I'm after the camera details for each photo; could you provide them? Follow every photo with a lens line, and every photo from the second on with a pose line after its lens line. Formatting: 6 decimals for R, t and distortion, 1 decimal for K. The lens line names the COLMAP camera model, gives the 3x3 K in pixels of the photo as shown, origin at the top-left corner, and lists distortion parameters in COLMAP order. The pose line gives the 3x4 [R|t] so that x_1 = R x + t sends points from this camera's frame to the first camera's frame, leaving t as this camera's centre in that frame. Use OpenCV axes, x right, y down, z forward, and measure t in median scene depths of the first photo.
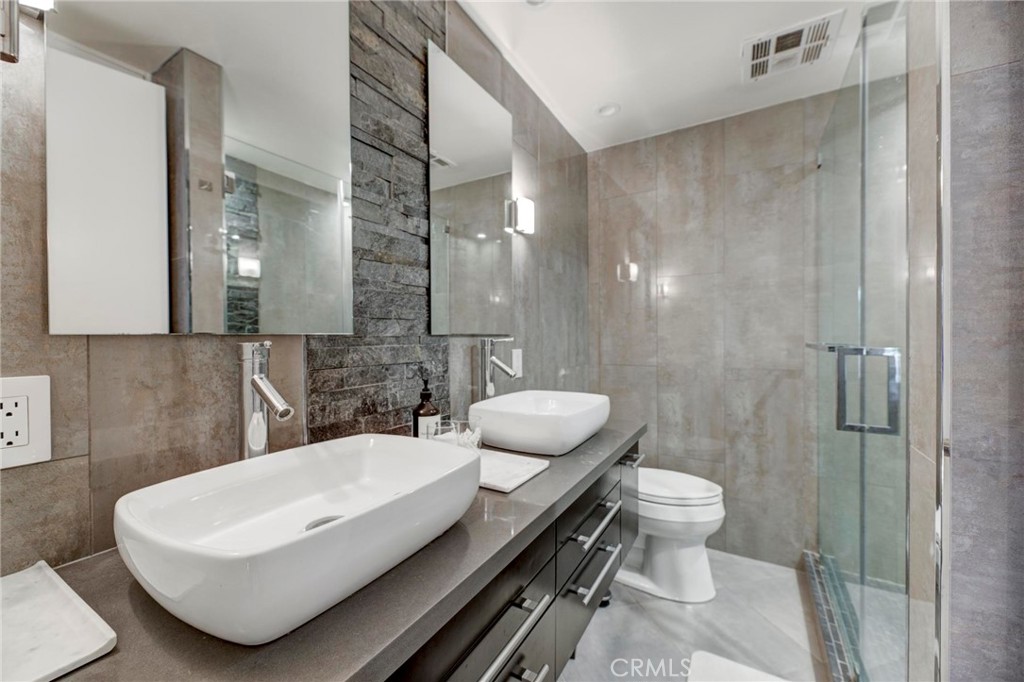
lens RADIAL K [[407.4, 0, 505.3], [0, 407.4, 337.2], [0, 0, 1]] dist [0.007053, -0.000173]
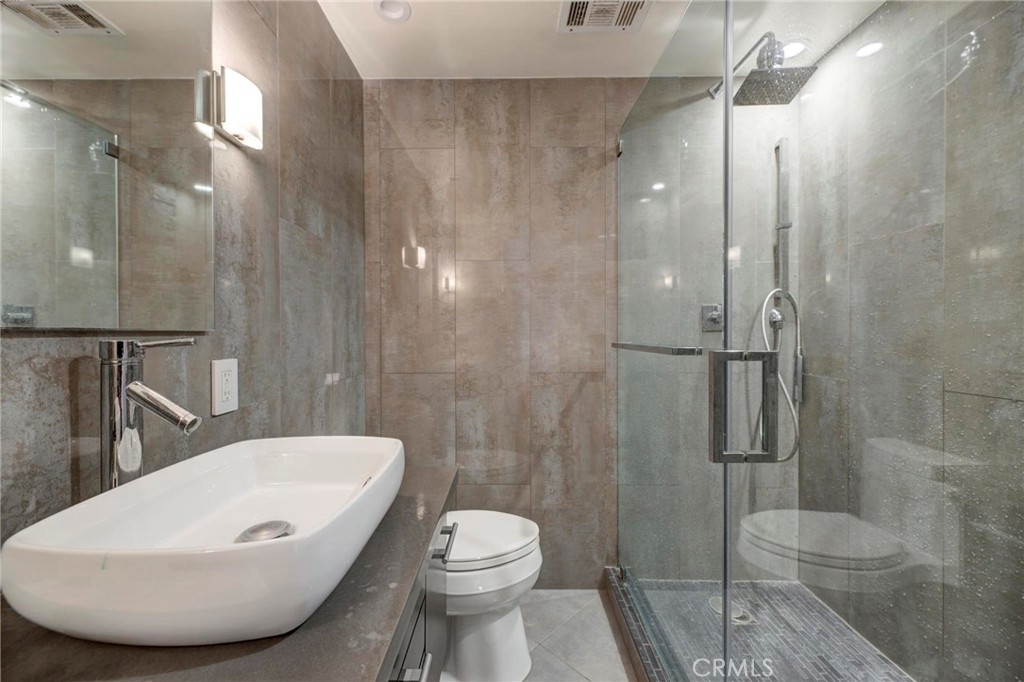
lens RADIAL K [[407.4, 0, 505.3], [0, 407.4, 337.2], [0, 0, 1]] dist [0.007053, -0.000173]
pose [[0.860837, -0.000747, 0.508881, 0.060263], [-0.001487, 0.999991, 0.003983, -0.001423], [-0.508879, -0.004185, 0.860828, 0.301022]]
